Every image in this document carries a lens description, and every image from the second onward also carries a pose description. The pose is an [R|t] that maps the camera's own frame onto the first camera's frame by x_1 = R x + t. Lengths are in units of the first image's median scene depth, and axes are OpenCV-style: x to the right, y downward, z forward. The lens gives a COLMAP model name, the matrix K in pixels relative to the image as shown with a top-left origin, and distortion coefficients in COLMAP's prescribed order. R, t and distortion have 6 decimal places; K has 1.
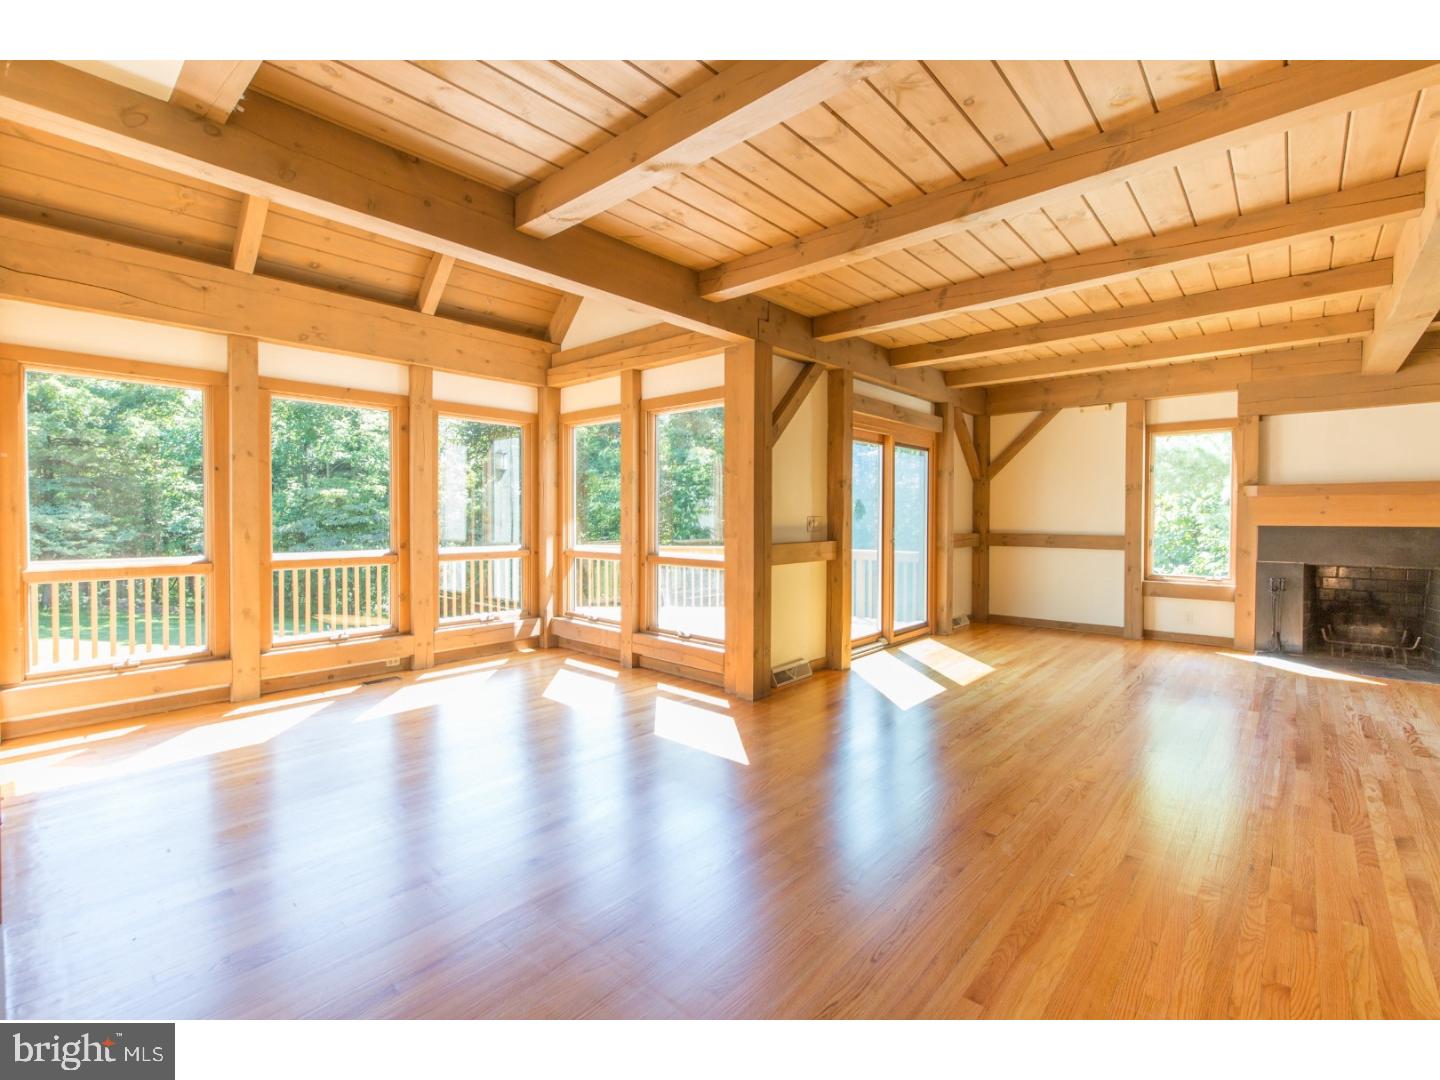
lens RADIAL K [[646.8, 0, 720.8], [0, 646.8, 530.6], [0, 0, 1]] dist [-0.001275, 0.000536]
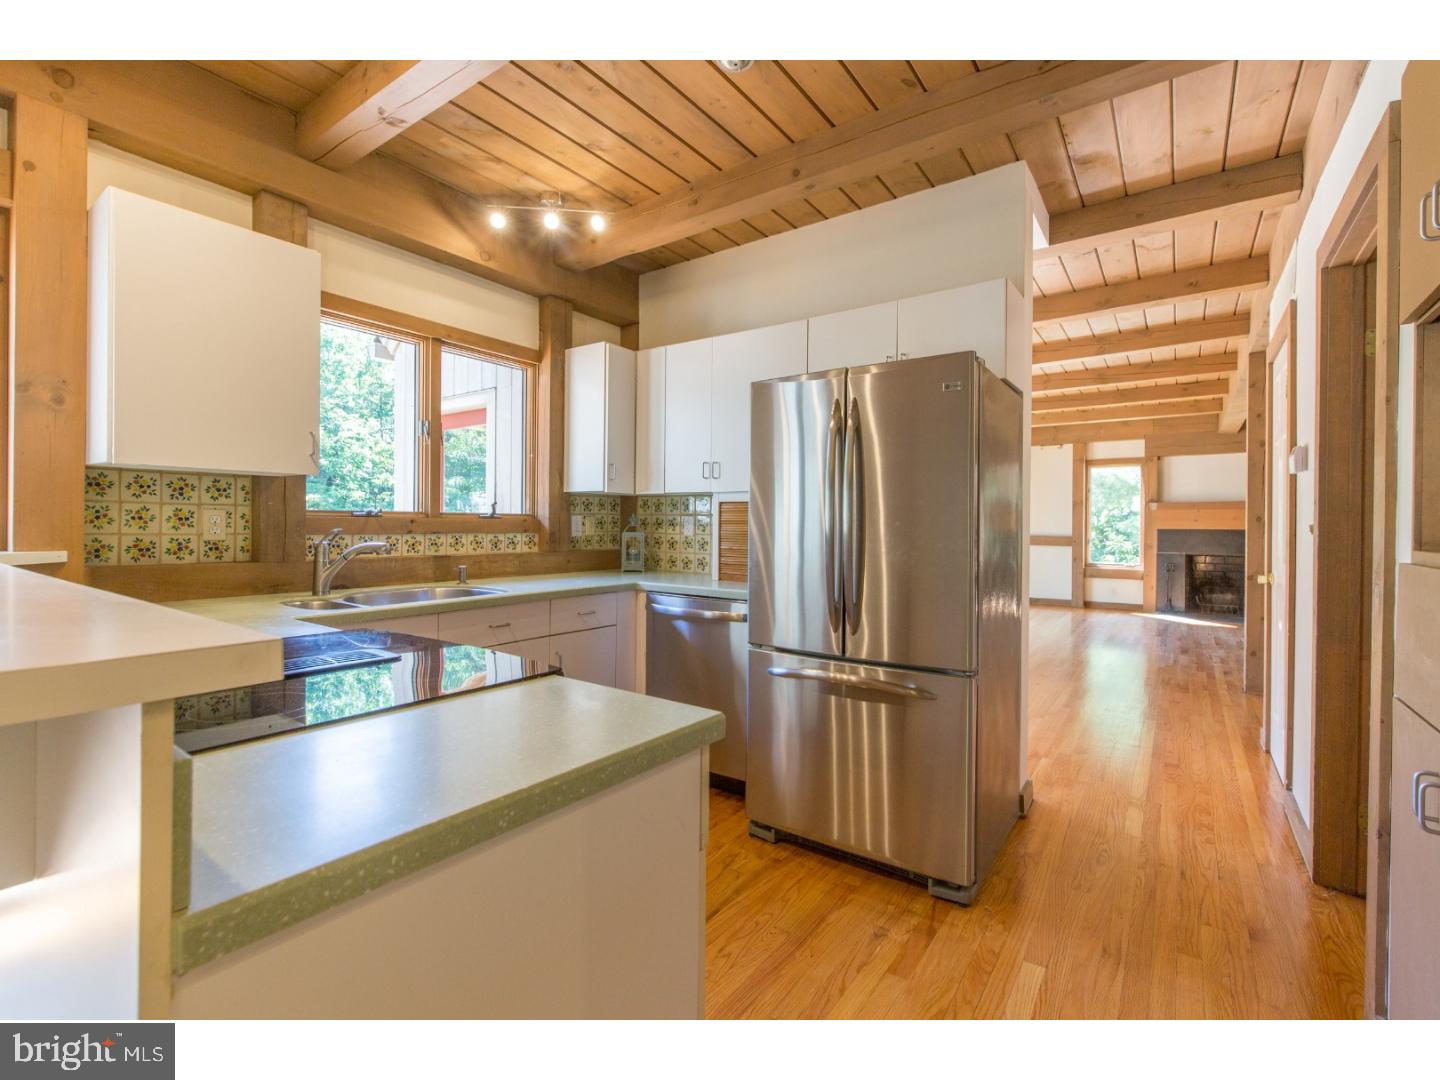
lens RADIAL K [[646.8, 0, 721.5], [0, 646.8, 532.0], [0, 0, 1]] dist [-0.001275, 0.000536]
pose [[0.993959, 0.003034, 0.109709, -0.335366], [-0.001983, 0.999951, -0.009693, 0.015199], [-0.109733, 0.009417, 0.993916, -0.376721]]
